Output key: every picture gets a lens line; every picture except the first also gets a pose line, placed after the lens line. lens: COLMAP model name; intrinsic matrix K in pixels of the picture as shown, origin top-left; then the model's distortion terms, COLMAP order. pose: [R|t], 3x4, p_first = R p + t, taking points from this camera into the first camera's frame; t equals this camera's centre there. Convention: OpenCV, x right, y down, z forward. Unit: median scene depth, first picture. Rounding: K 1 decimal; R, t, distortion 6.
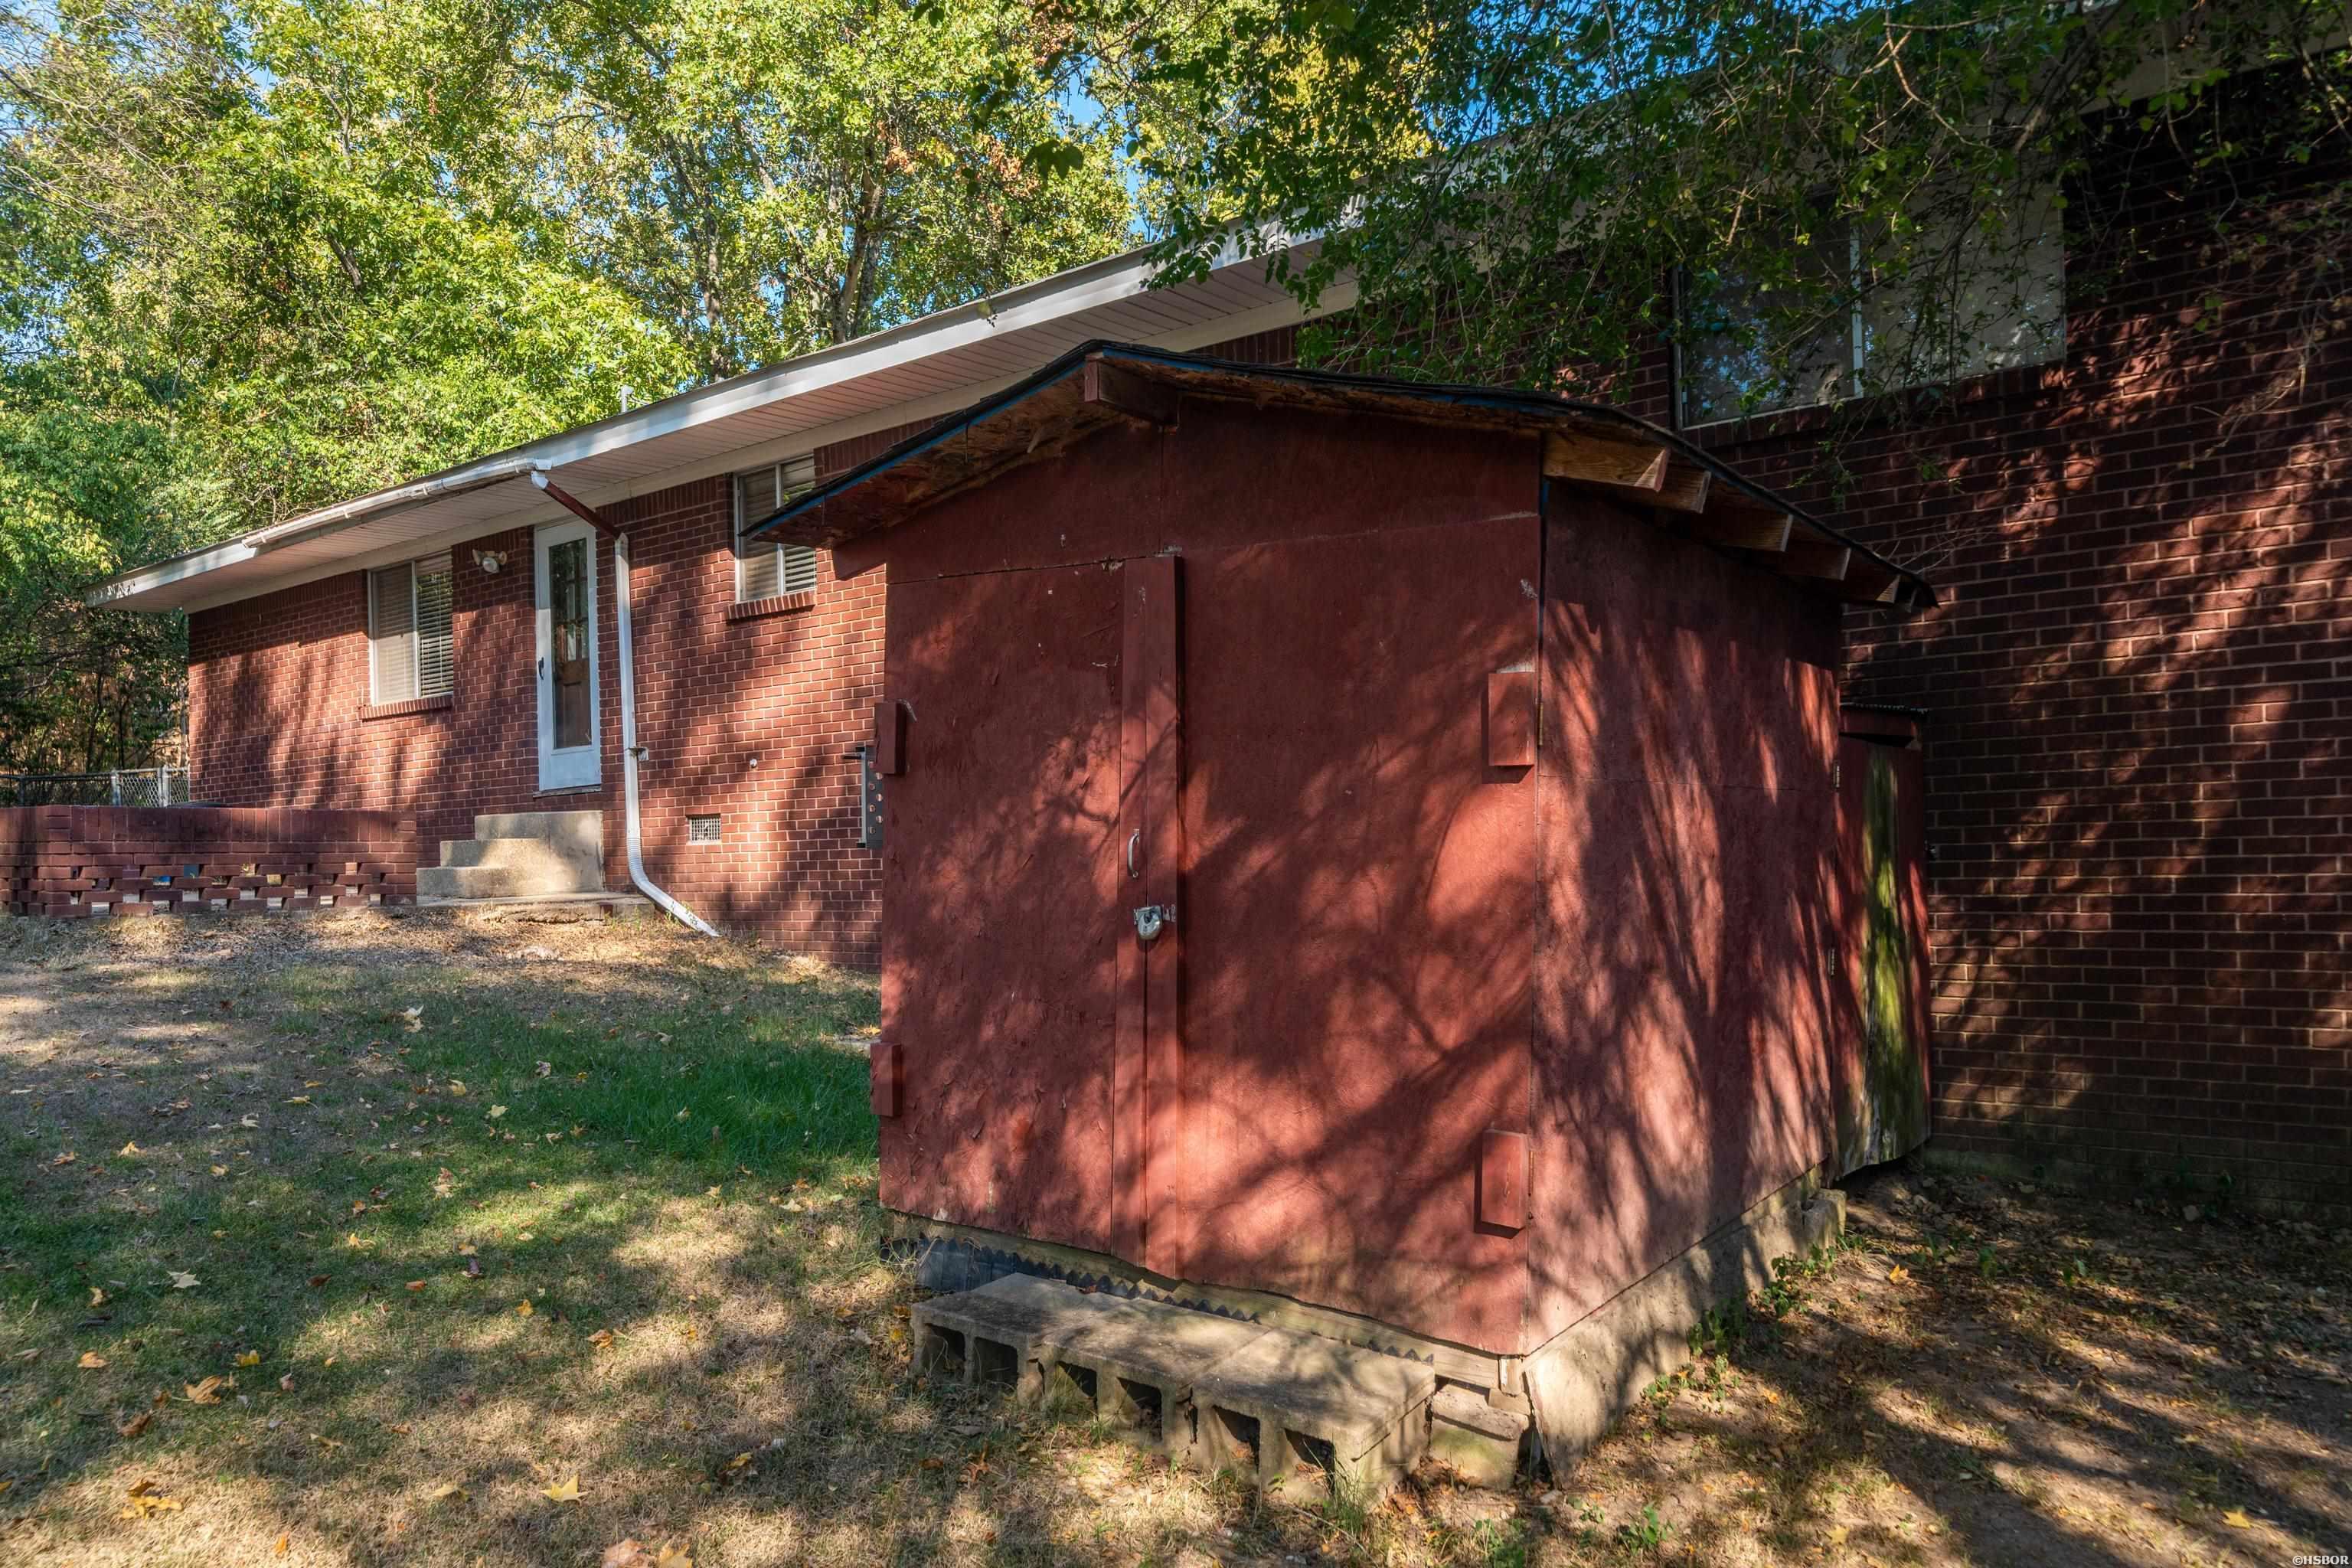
lens RADIAL K [[1582.5, 0, 1179.2], [0, 1582.5, 837.7], [0, 0, 1]] dist [0.002128, 0.004129]
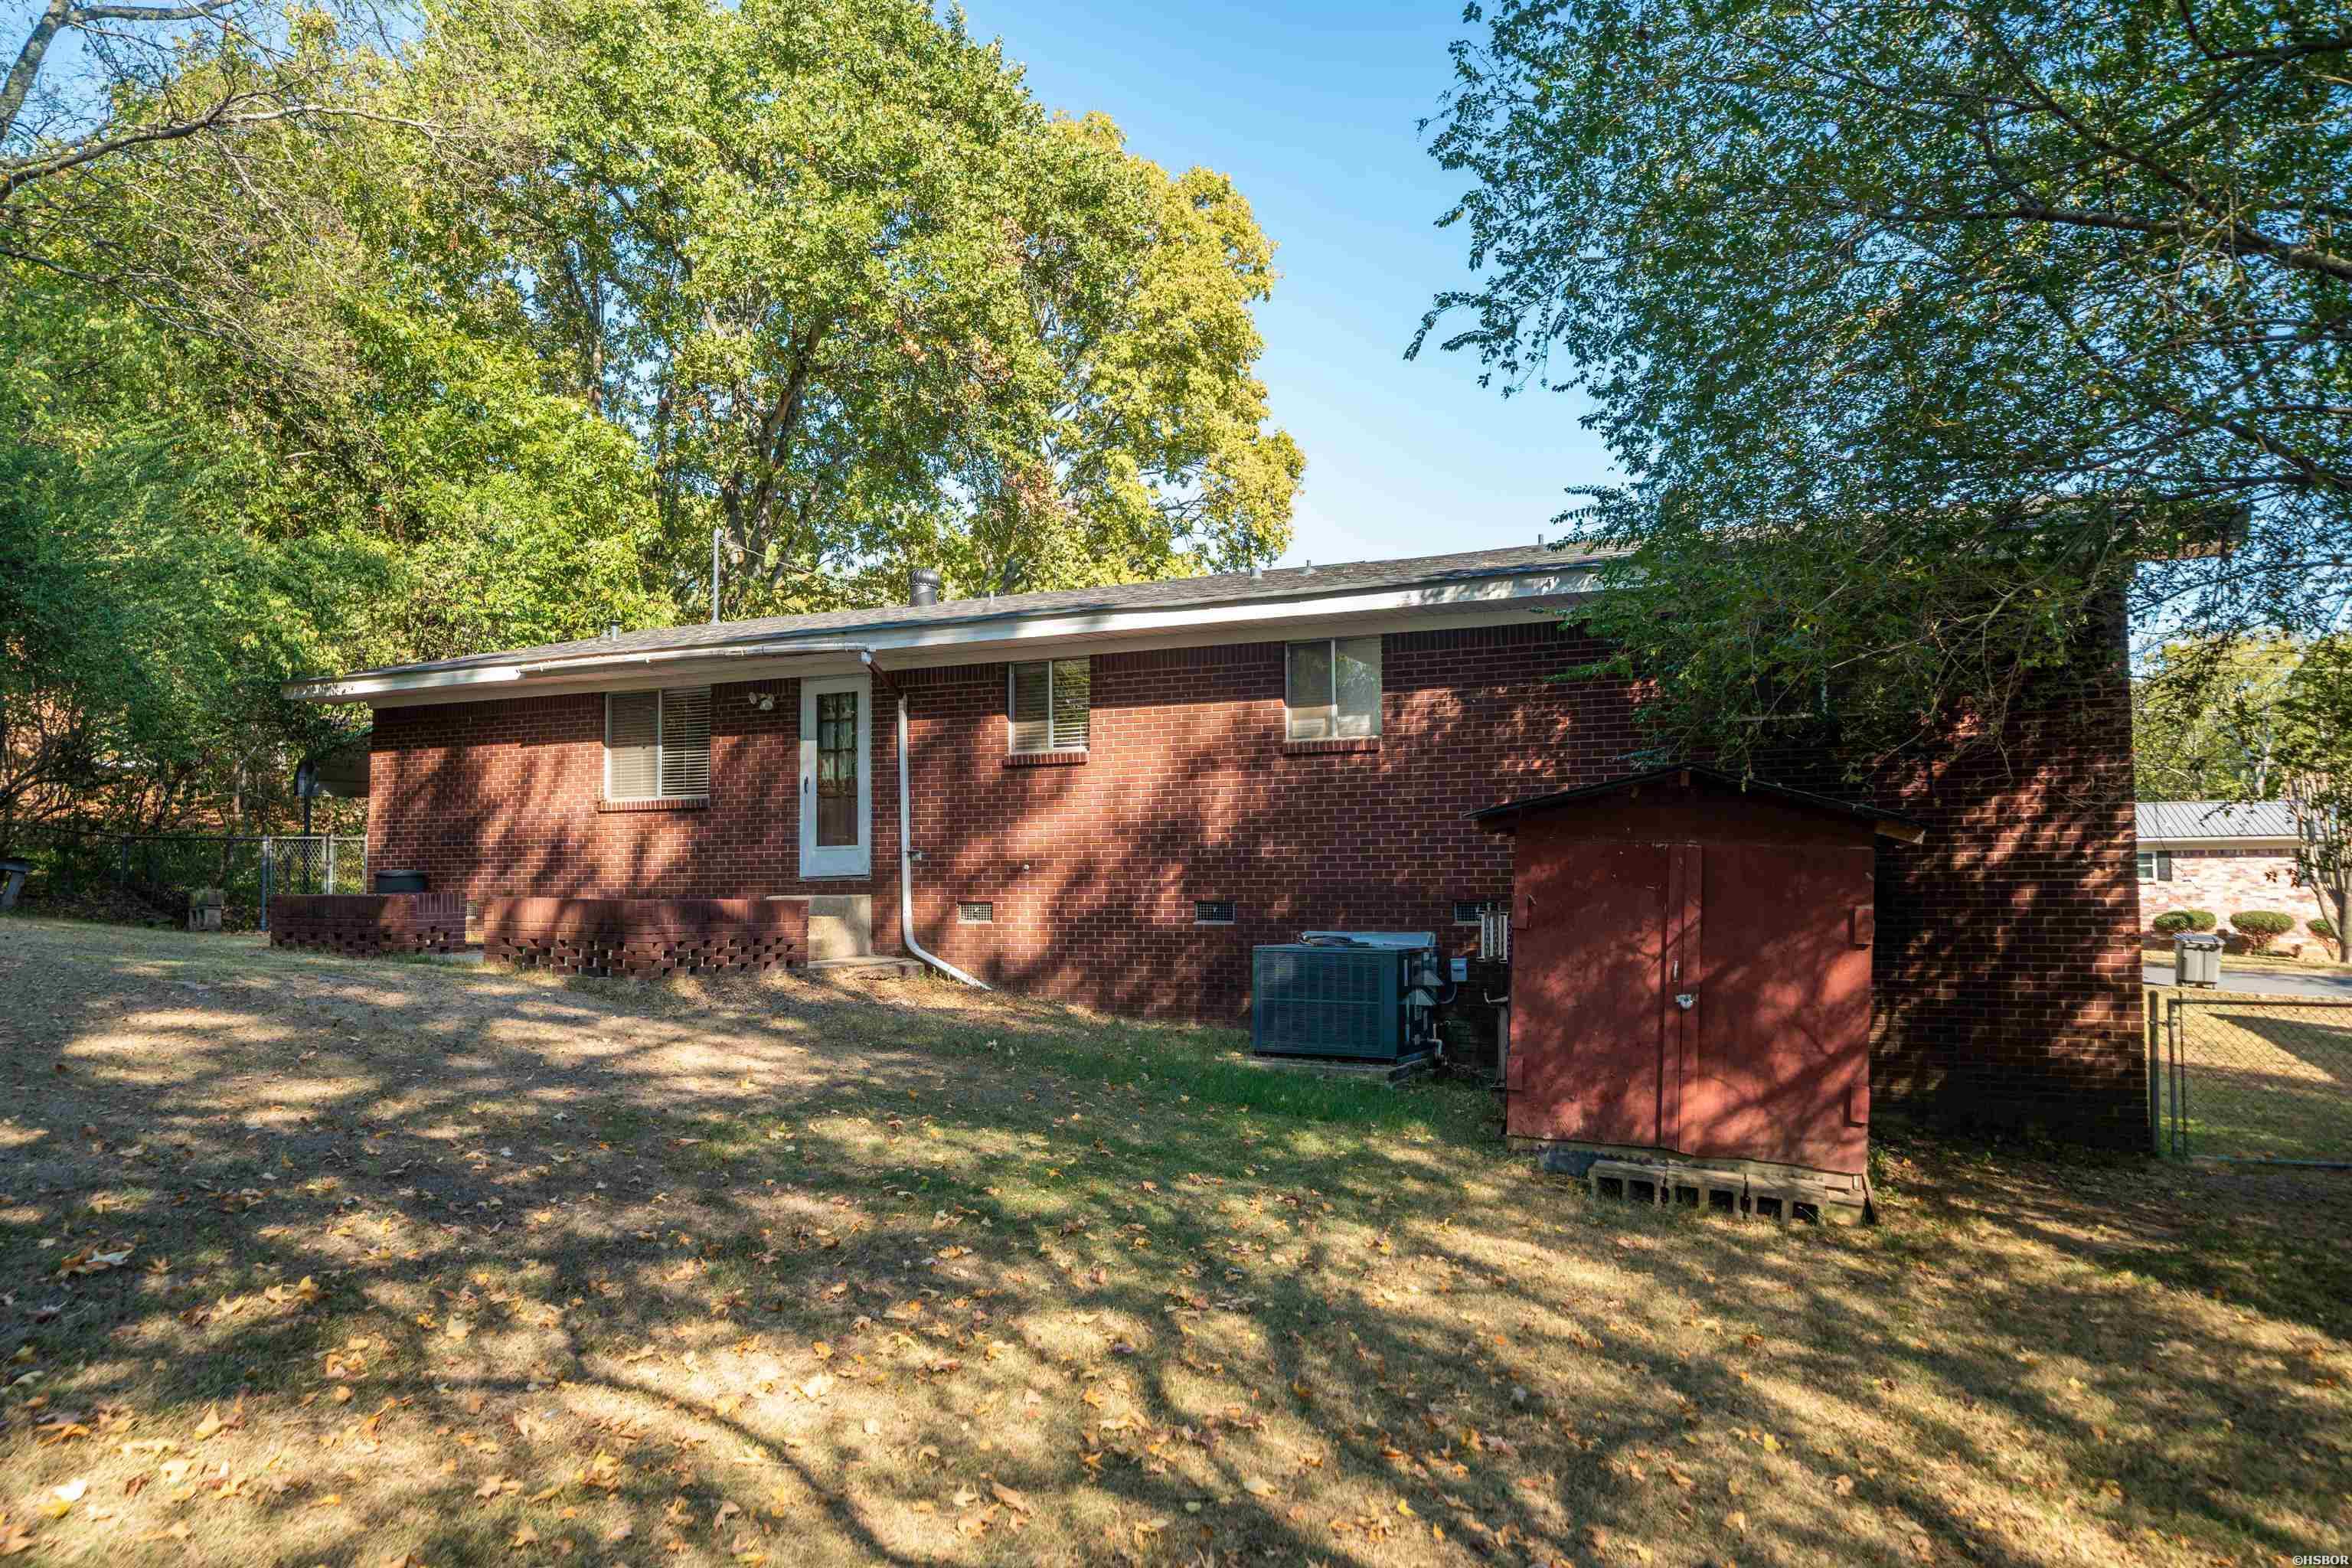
lens RADIAL K [[1535.9, 0, 1173.1], [0, 1535.9, 800.0], [0, 0, 1]] dist [0.000204, 0.002841]
pose [[0.974237, 0.032064, 0.223236, -0.471947], [-0.020996, 0.998438, -0.051776, -0.041236], [-0.224548, 0.045755, 0.973388, -0.391449]]
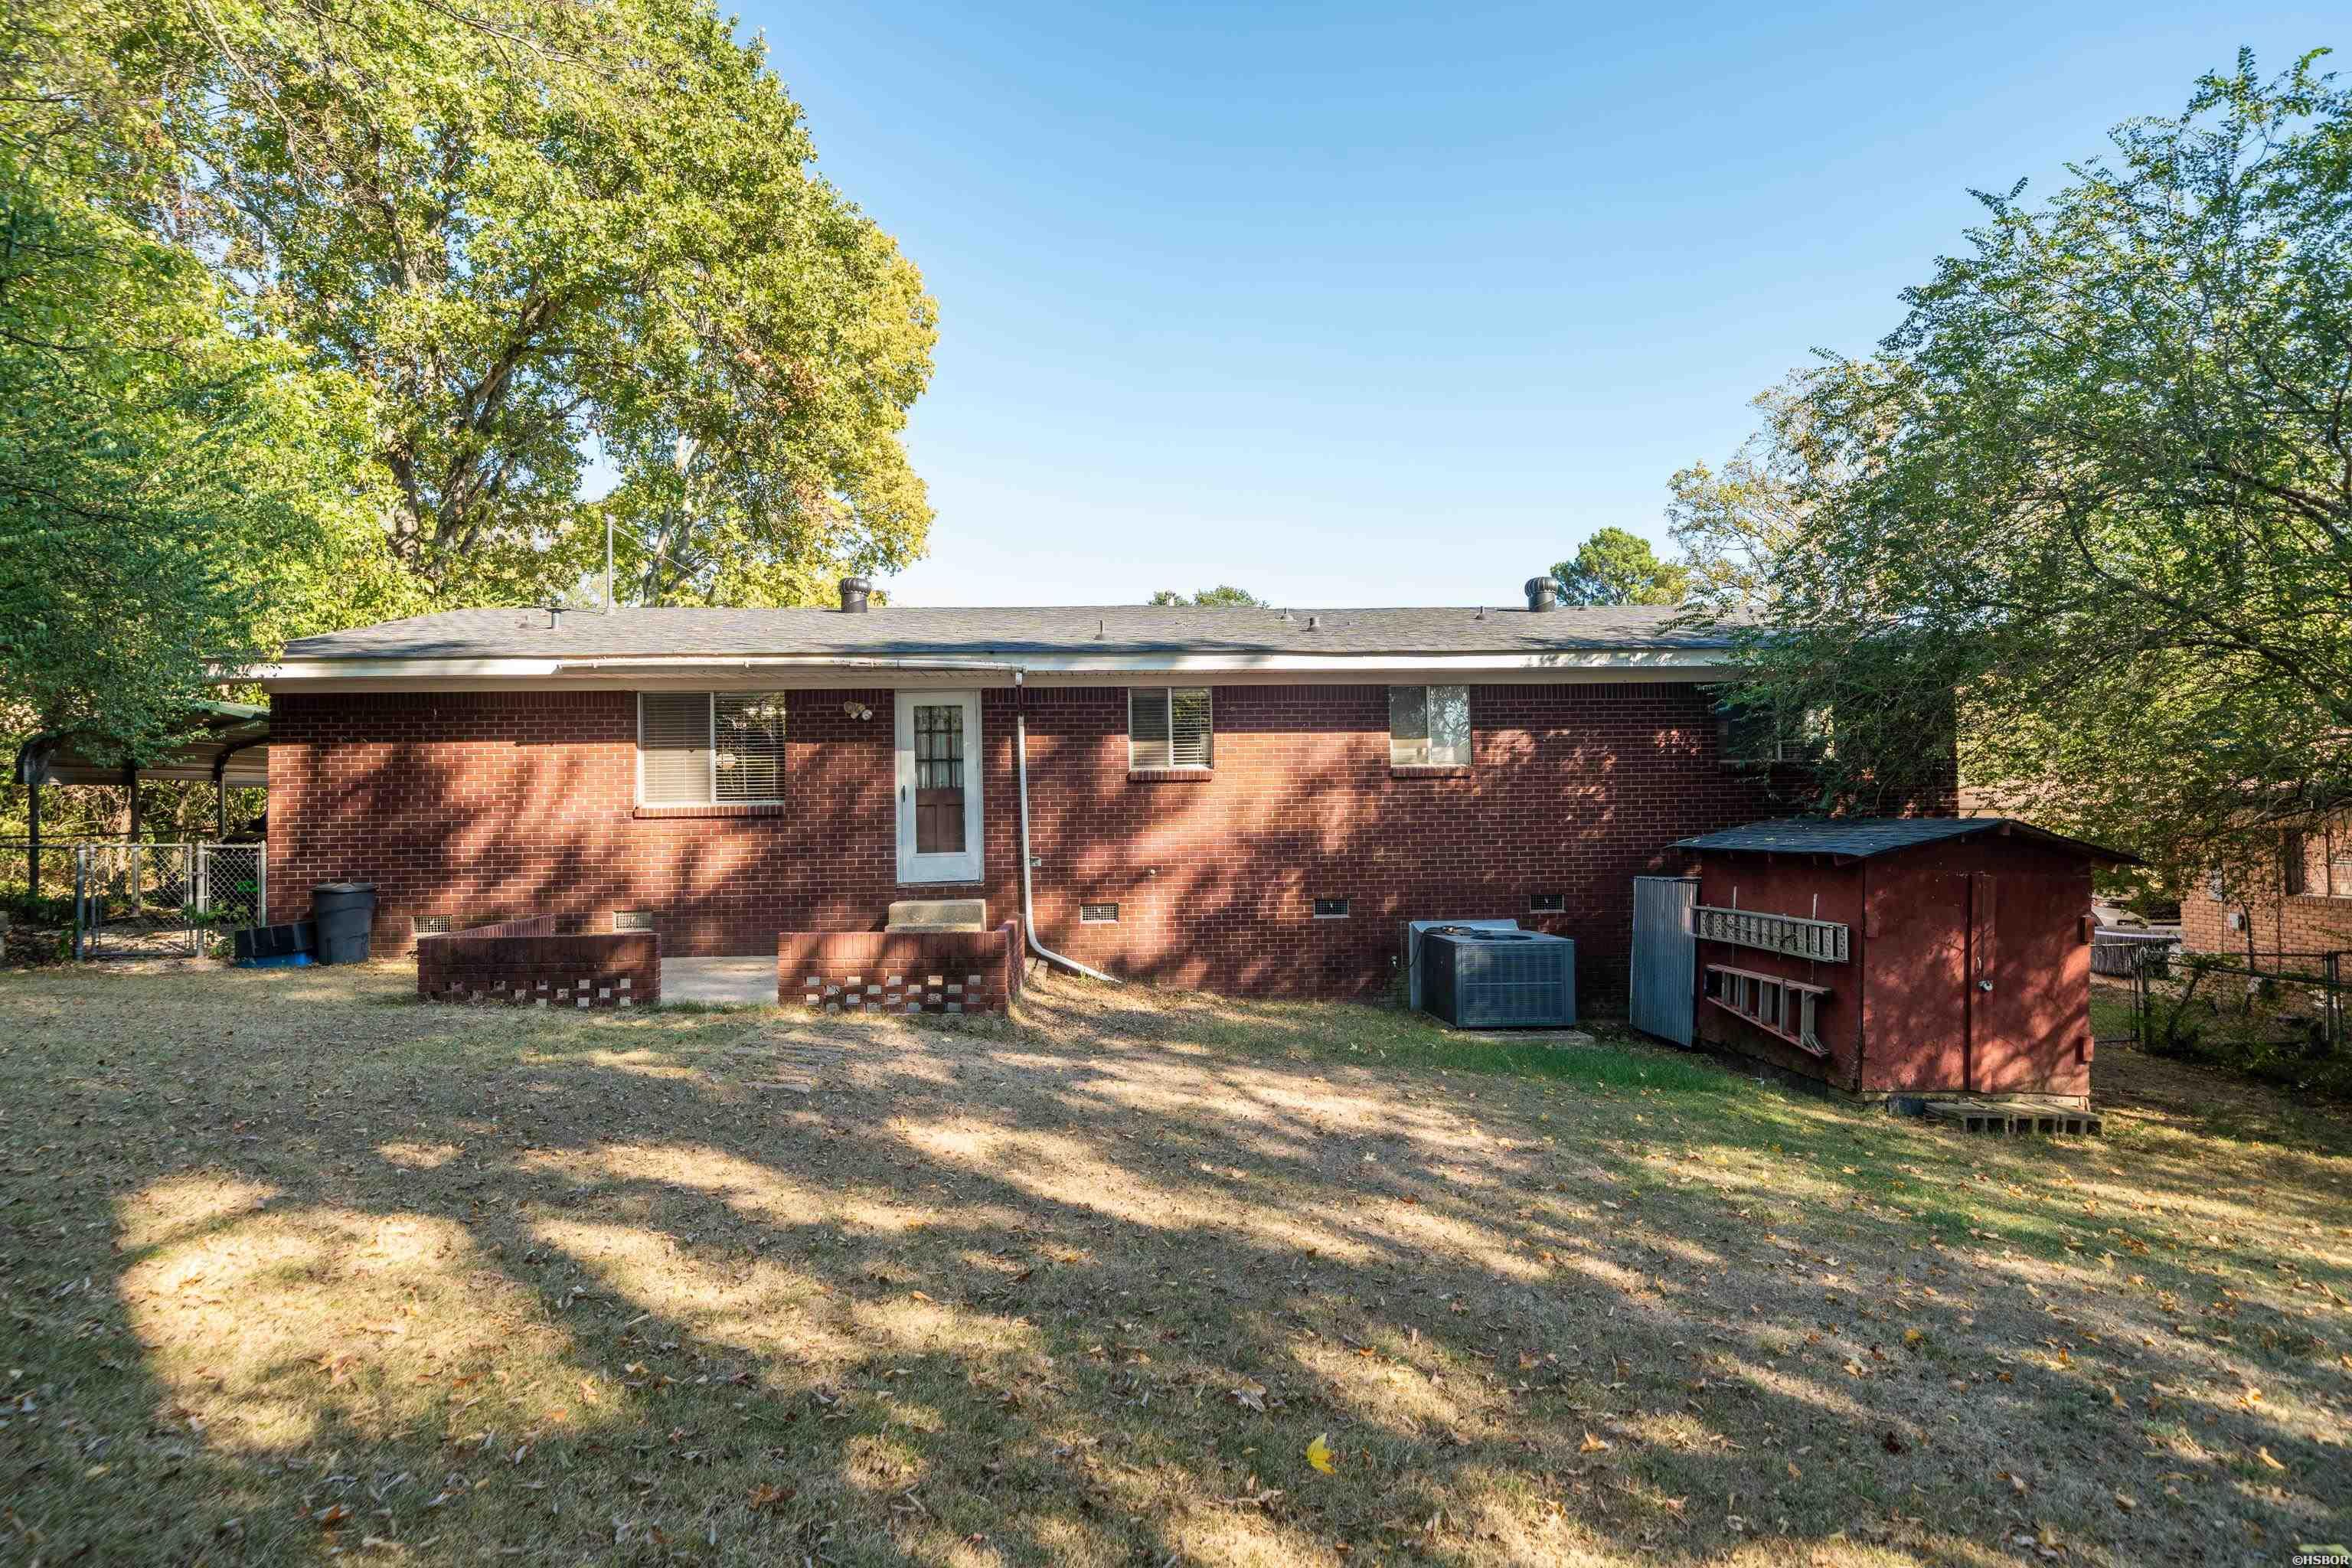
lens RADIAL K [[1205.3, 0, 1180.4], [0, 1205.3, 774.1], [0, 0, 1]] dist [0.005960, -0.001396]
pose [[0.751162, 0.036825, 0.659090, -1.098522], [-0.009127, 0.998927, -0.045411, -0.096069], [-0.660055, 0.028096, 0.750692, 0.075280]]
